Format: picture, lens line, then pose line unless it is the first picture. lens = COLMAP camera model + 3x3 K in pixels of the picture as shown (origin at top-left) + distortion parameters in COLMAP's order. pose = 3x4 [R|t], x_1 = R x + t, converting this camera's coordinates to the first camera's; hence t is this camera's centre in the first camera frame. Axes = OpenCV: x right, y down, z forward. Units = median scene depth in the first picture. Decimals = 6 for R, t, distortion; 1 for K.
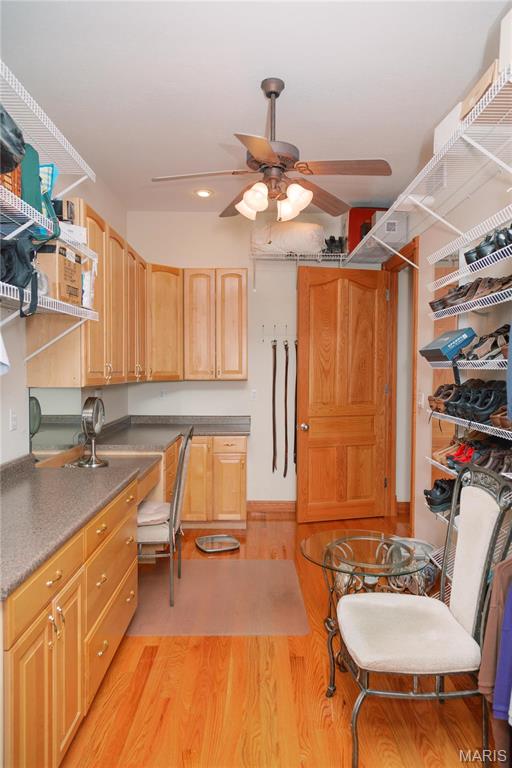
lens RADIAL K [[520.0, 0, 256.0], [0, 520.0, 384.0], [0, 0, 1]] dist [0.030601, 0.003380]
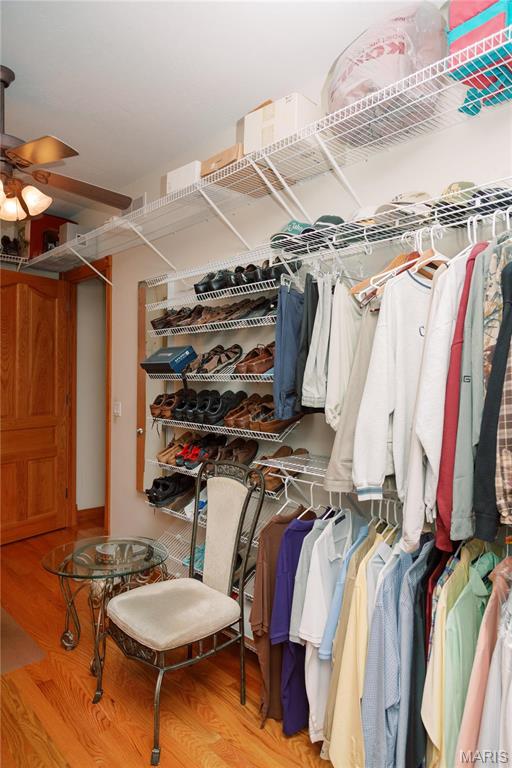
lens RADIAL K [[520.0, 0, 256.0], [0, 520.0, 384.0], [0, 0, 1]] dist [0.030601, 0.003380]
pose [[0.751141, -0.002771, 0.660136, -0.243611], [0.013805, 0.999838, -0.011511, -0.004997], [-0.659997, 0.017759, 0.751058, 0.014150]]
